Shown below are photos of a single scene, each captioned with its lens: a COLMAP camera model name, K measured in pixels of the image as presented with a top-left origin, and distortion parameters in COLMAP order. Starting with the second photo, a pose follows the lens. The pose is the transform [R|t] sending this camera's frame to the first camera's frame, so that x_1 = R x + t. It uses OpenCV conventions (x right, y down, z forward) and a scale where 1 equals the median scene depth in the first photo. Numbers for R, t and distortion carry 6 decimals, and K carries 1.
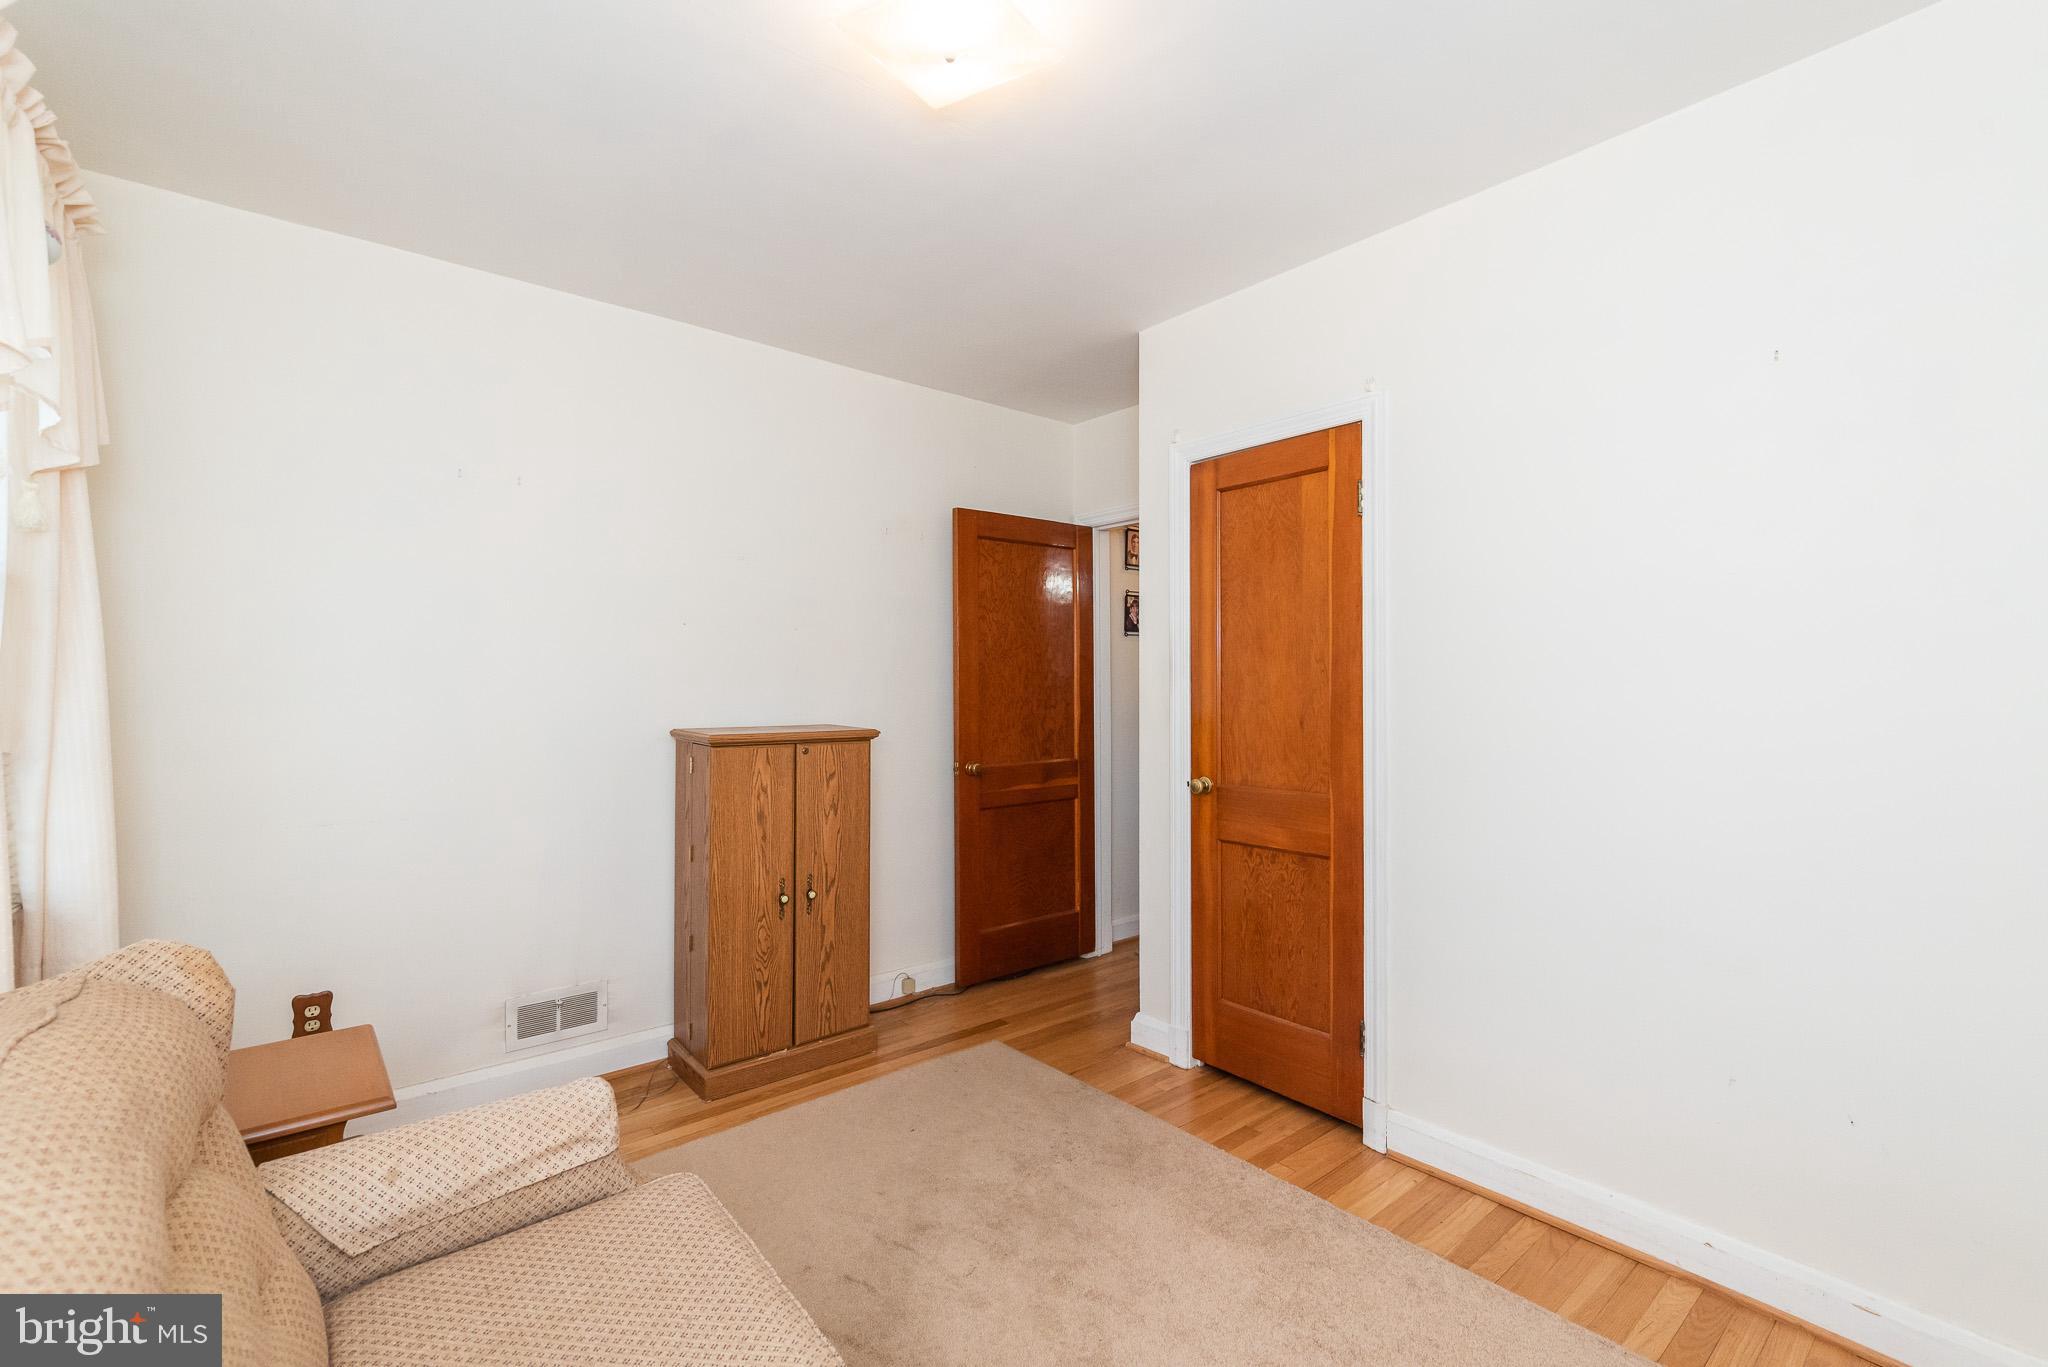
lens RADIAL K [[898.5, 0, 1031.4], [0, 898.5, 676.0], [0, 0, 1]] dist [-0.003738, 0.000699]
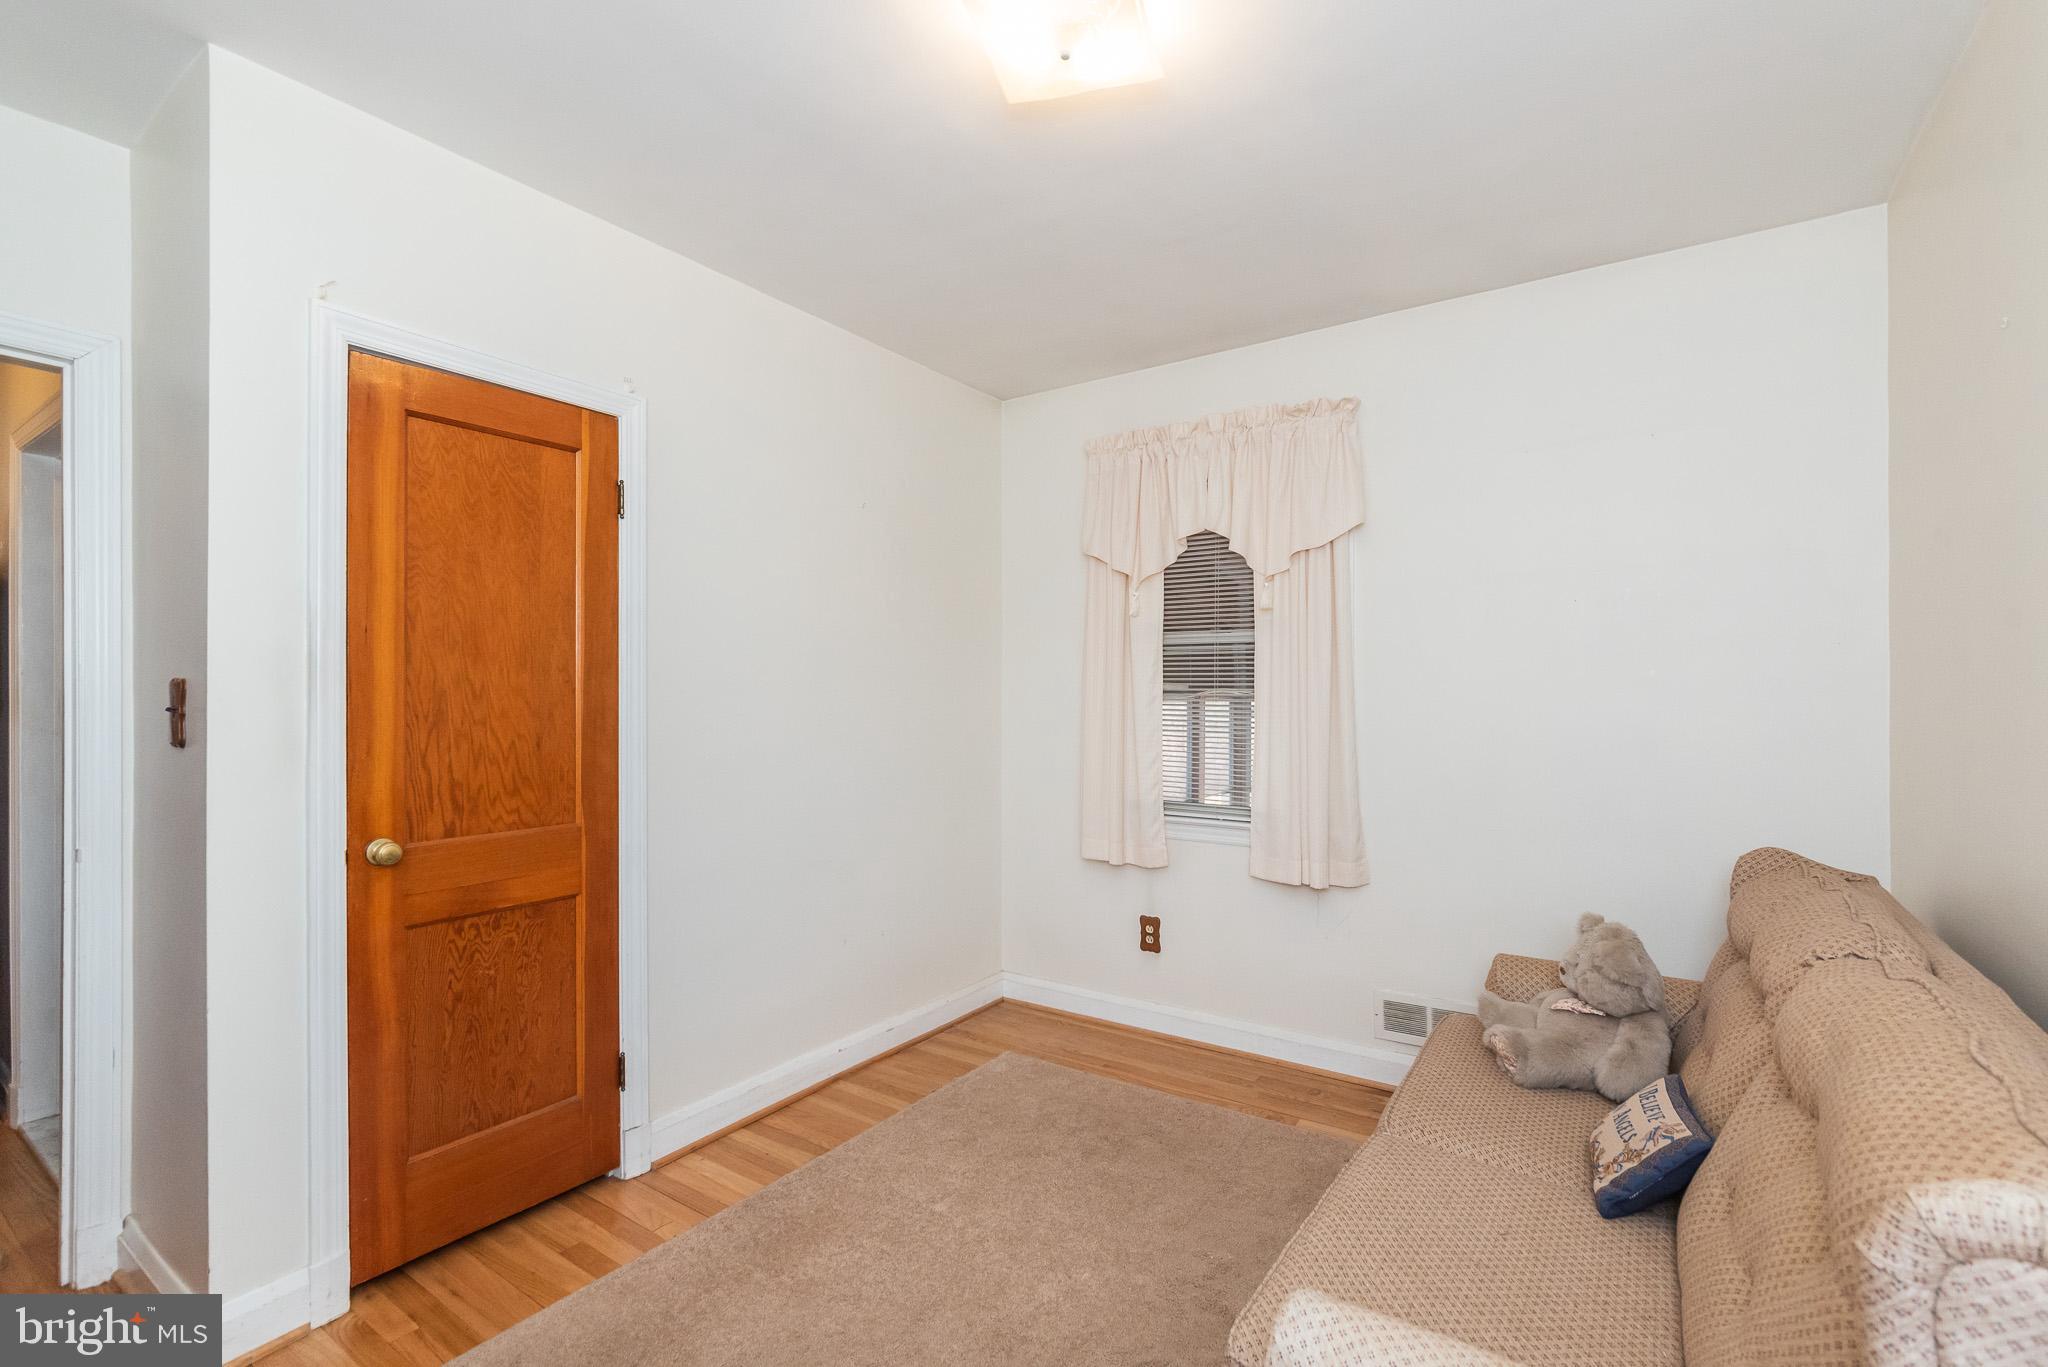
lens RADIAL K [[898.5, 0, 1027.5], [0, 898.5, 694.7], [0, 0, 1]] dist [-0.003738, 0.000699]
pose [[-0.271068, -0.000626, 0.962560, -0.647219], [-0.014170, 0.999894, -0.003340, 0.002928], [-0.962456, -0.014545, -0.271048, 0.834402]]
